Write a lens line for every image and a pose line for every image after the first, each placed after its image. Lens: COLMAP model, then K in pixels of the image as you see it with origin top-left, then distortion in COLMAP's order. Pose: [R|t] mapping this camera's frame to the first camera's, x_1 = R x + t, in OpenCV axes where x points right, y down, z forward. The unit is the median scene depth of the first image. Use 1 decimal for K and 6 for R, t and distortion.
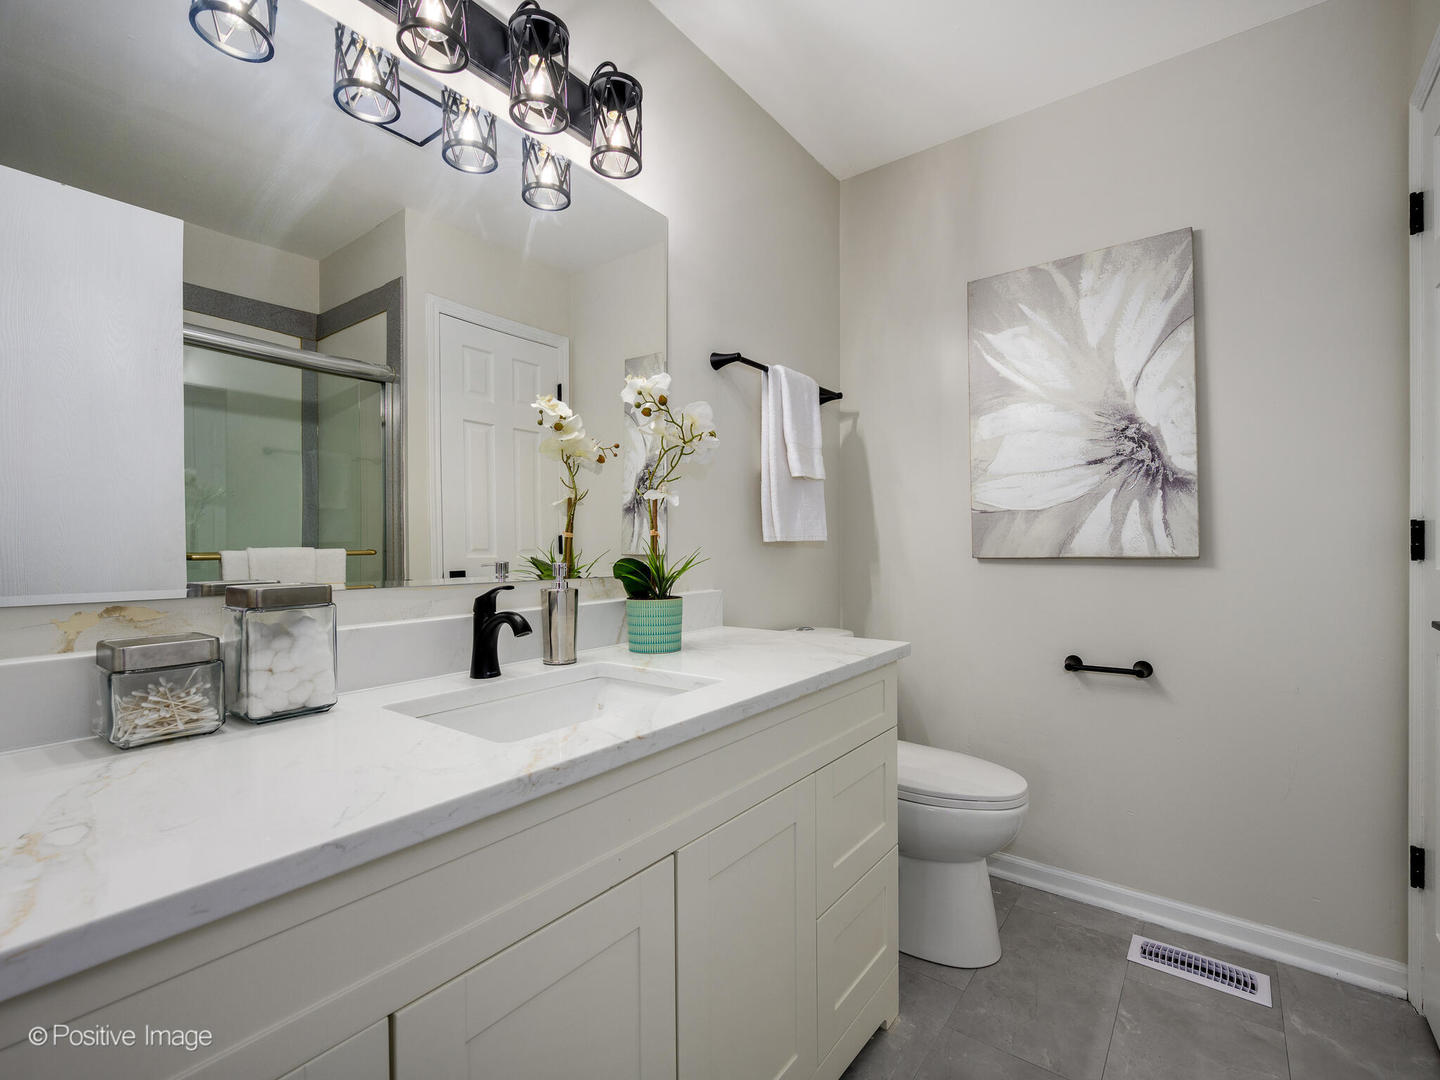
lens RADIAL K [[644.1, 0, 719.7], [0, 644.1, 538.8], [0, 0, 1]] dist [0.000588, -0.000178]
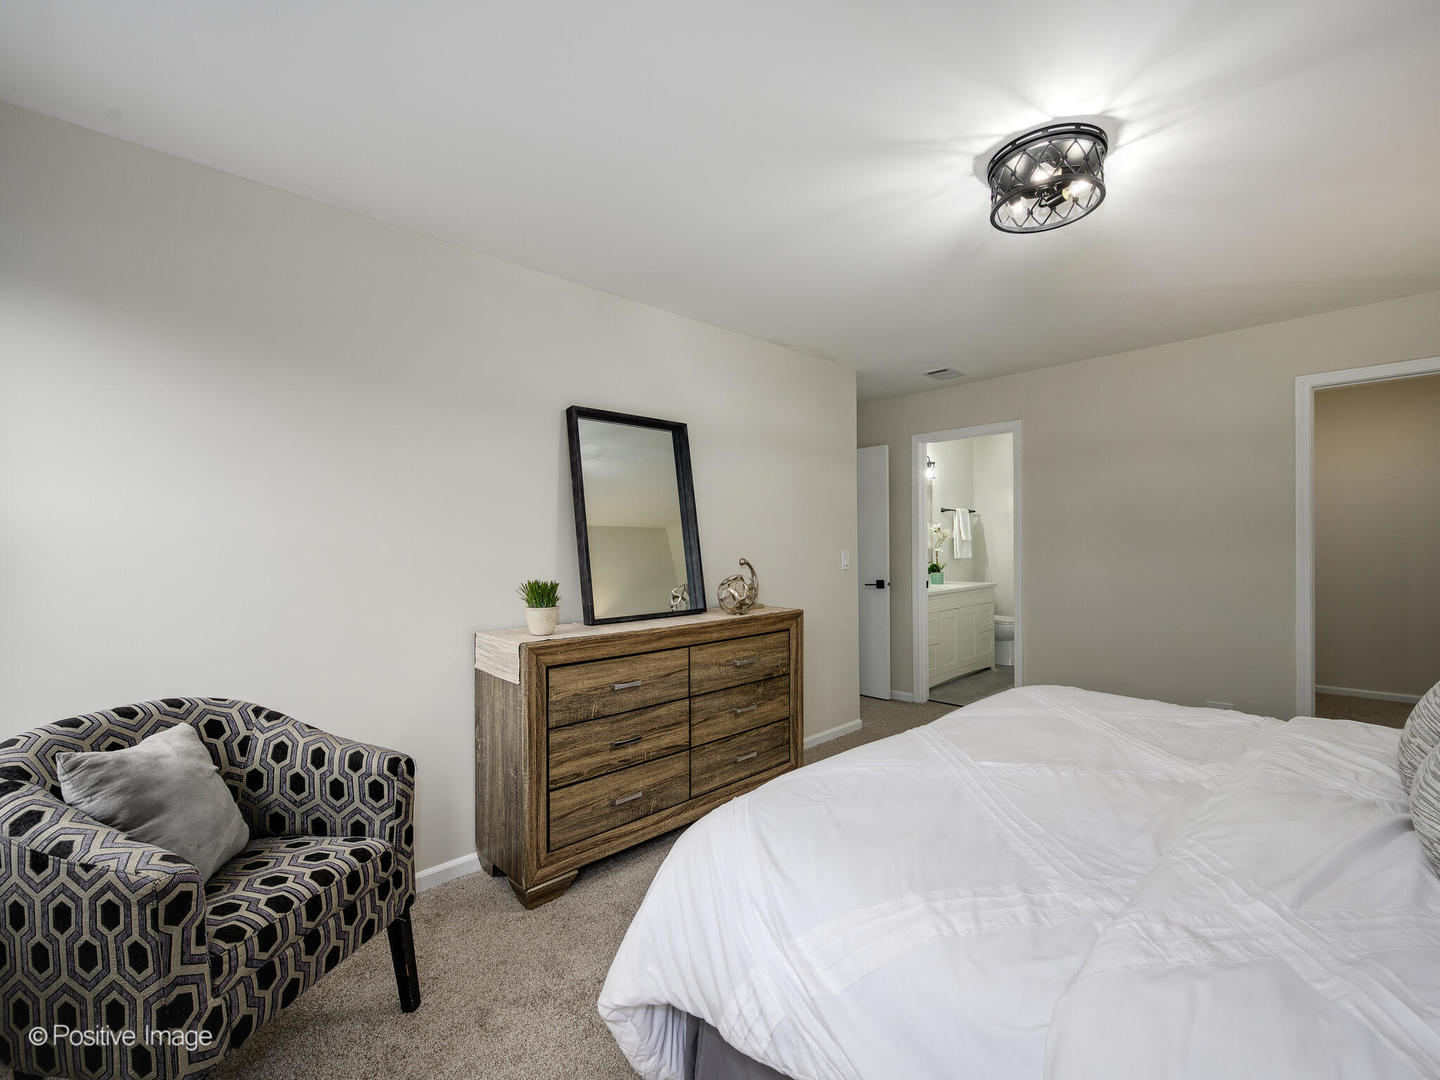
lens RADIAL K [[644.1, 0, 719.6], [0, 644.1, 542.3], [0, 0, 1]] dist [0.000588, -0.000178]
pose [[0.988895, -0.002007, -0.148601, -0.676826], [0.001852, 0.999998, -0.001179, -0.082824], [0.148603, 0.000891, 0.988897, -2.665738]]
